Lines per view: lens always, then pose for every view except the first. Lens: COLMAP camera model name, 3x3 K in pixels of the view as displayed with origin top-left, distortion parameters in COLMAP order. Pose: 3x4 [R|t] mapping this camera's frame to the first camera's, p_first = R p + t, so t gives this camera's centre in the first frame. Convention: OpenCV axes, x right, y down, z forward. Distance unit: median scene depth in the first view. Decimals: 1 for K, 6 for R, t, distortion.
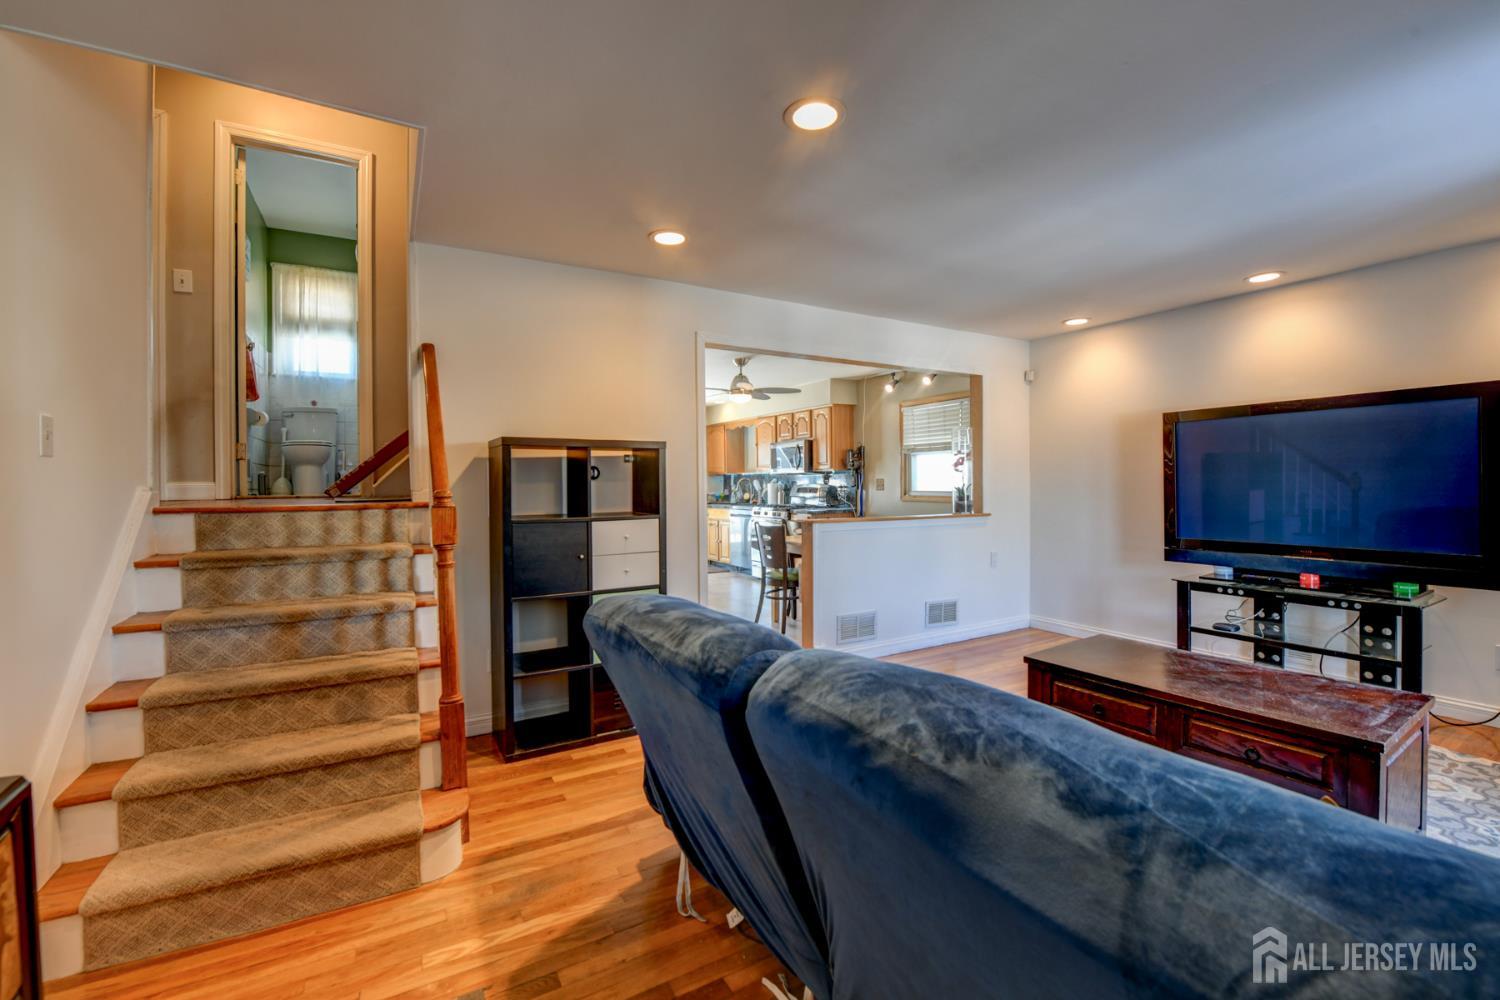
lens RADIAL K [[615.8, 0, 758.2], [0, 615.8, 500.1], [0, 0, 1]] dist [-0.001787, -0.010425]
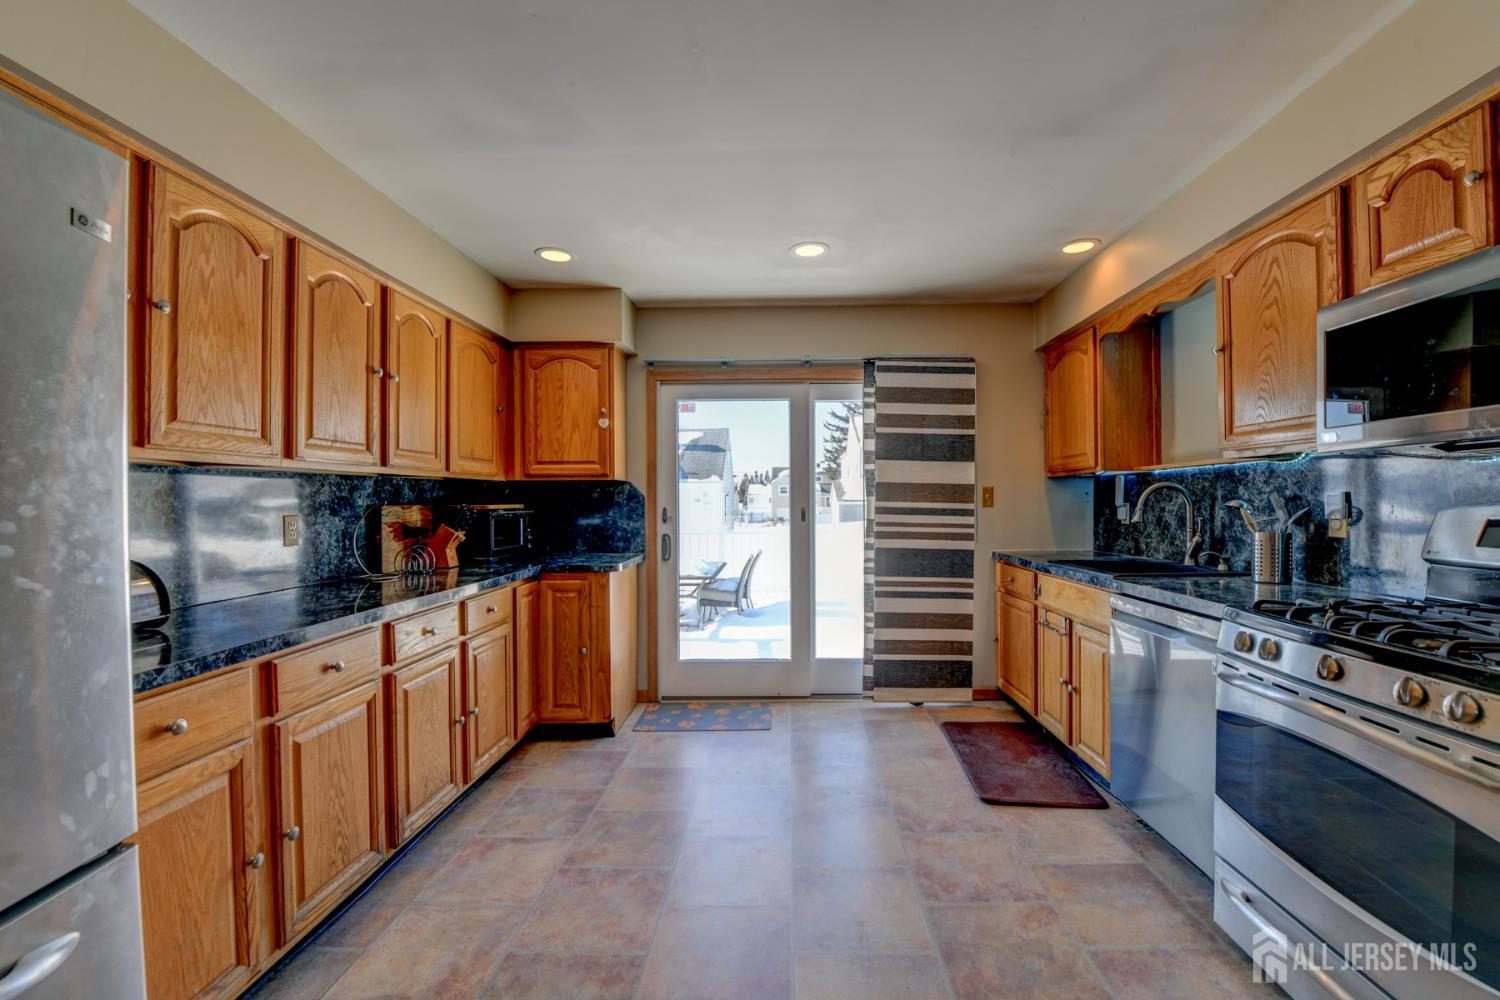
lens RADIAL K [[615.8, 0, 758.2], [0, 615.8, 500.1], [0, 0, 1]] dist [-0.001787, -0.010425]
pose [[0.843456, -0.002476, -0.537193, -0.051680], [-0.013626, 0.999569, -0.026000, -0.022554], [0.537026, 0.029250, 0.843058, 1.112257]]
